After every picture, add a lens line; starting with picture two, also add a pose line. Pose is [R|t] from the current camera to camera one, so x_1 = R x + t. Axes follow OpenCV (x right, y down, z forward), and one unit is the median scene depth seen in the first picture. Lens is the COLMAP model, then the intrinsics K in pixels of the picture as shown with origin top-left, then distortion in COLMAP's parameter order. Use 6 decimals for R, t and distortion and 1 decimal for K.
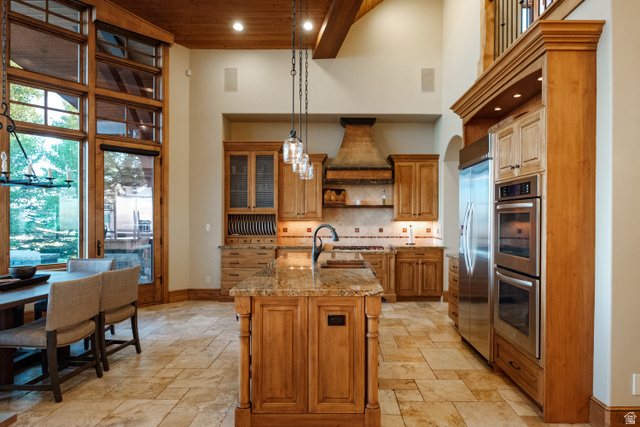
lens RADIAL K [[399.7, 0, 336.5], [0, 399.7, 220.0], [0, 0, 1]] dist [0.003169, 0.002921]
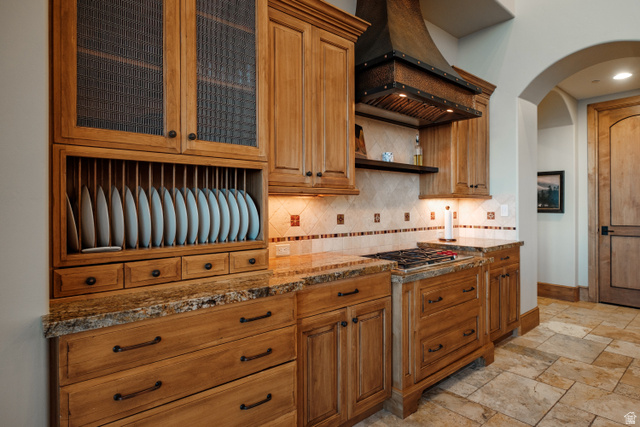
lens RADIAL K [[361.6, 0, 318.4], [0, 361.6, 206.9], [0, 0, 1]] dist [0.005826, -0.000395]
pose [[0.757777, -0.006898, 0.652478, -0.312974], [0.016328, 0.999831, -0.008393, 0.017066], [-0.652310, 0.017014, 0.757762, 0.814766]]
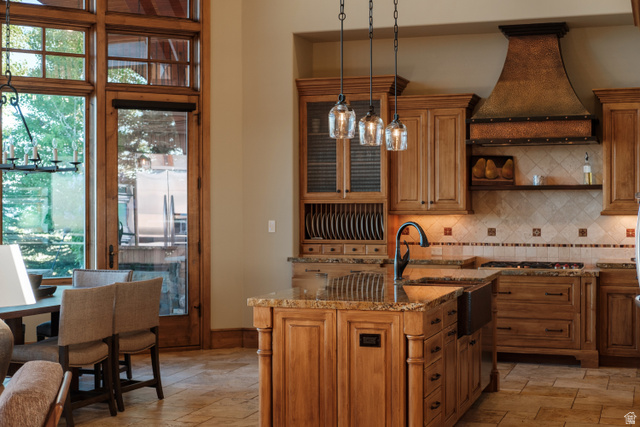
lens RADIAL K [[995.4, 0, 320.5], [0, 995.4, 214.5], [0, 0, 1]] dist [-0.008470, 0.000000]
pose [[0.947310, -0.000827, -0.320318, 0.228956], [0.002595, 0.999984, 0.005094, -0.006229], [0.320308, -0.005657, 0.947296, -0.391373]]
